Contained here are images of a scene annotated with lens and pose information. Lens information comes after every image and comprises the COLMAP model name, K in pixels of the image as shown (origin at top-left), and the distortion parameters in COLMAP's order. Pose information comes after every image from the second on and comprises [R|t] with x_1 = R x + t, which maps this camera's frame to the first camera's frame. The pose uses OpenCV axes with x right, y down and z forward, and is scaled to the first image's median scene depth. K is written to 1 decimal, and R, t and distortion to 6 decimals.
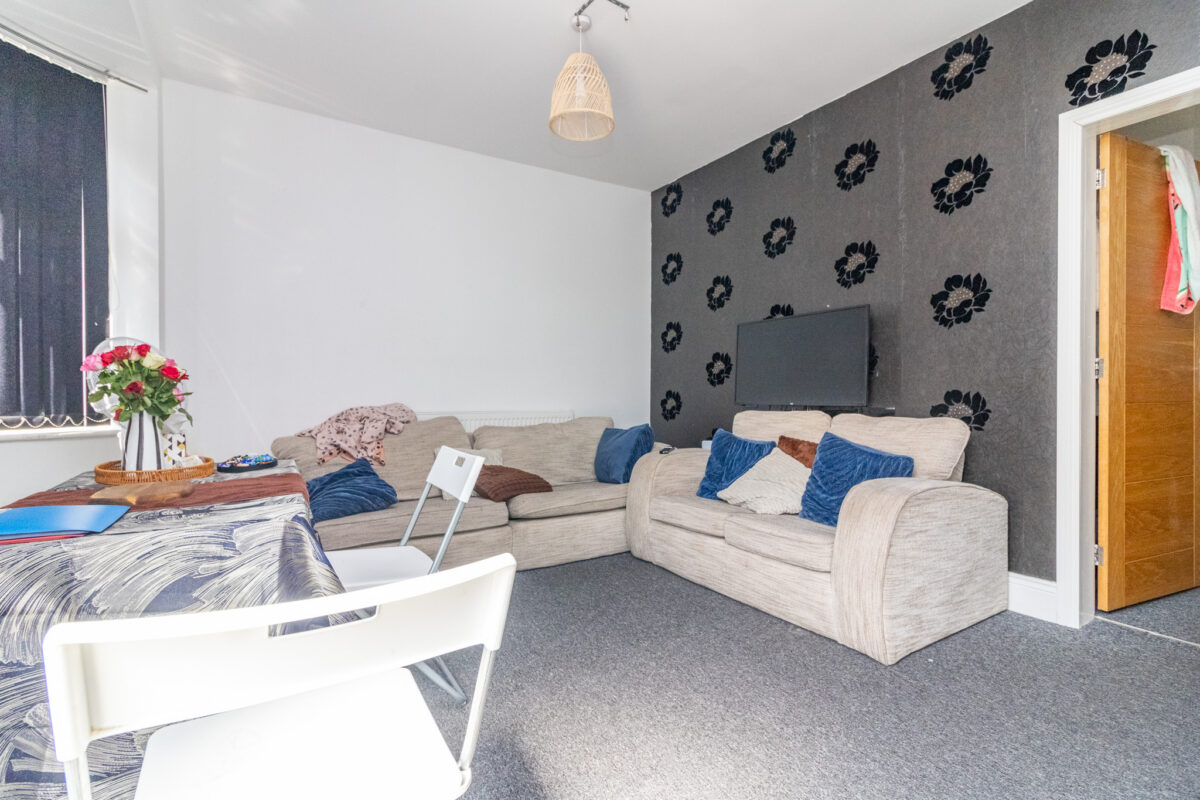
lens RADIAL K [[567.4, 0, 600.0], [0, 567.4, 400.0], [0, 0, 1]] dist [0.003532, 0.000737]
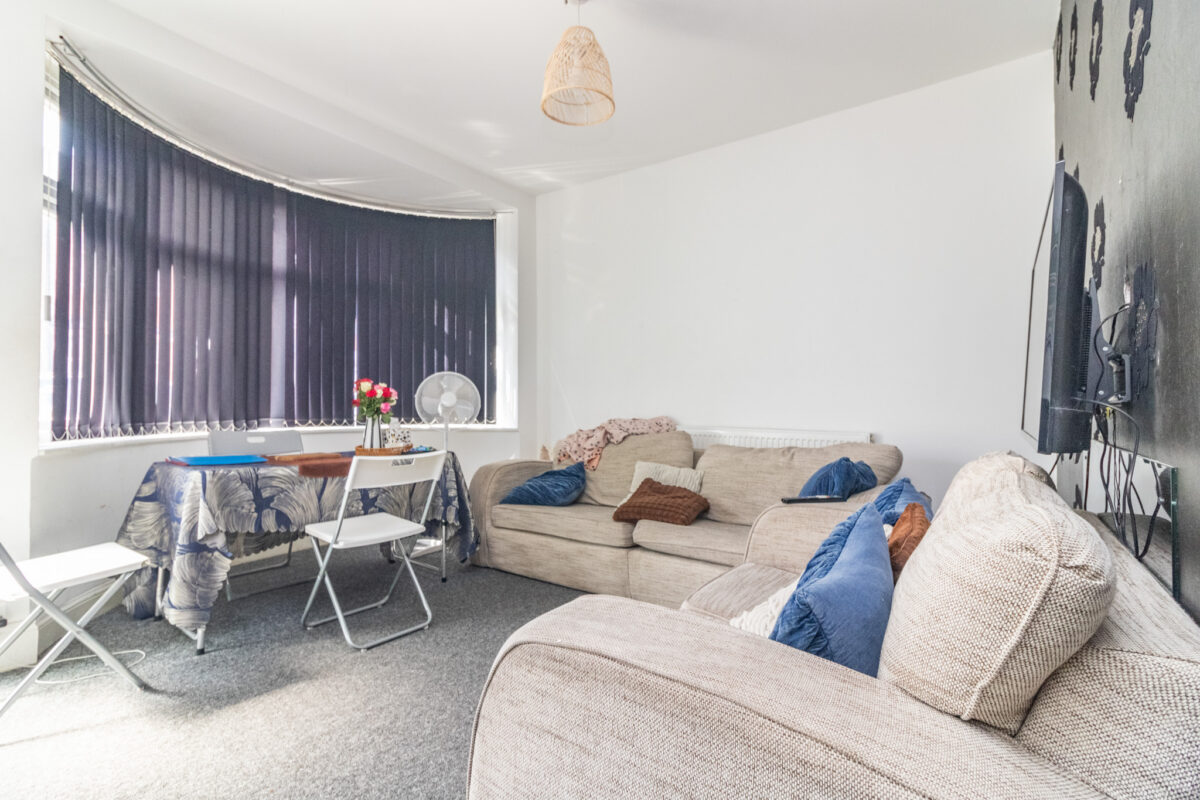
lens RADIAL K [[567.4, 0, 600.0], [0, 567.4, 400.0], [0, 0, 1]] dist [0.003532, 0.000737]
pose [[0.363455, -0.006015, -0.931592, 0.815283], [-0.013659, 0.999837, -0.011785, -0.013845], [0.931512, 0.017008, 0.363314, 0.733847]]
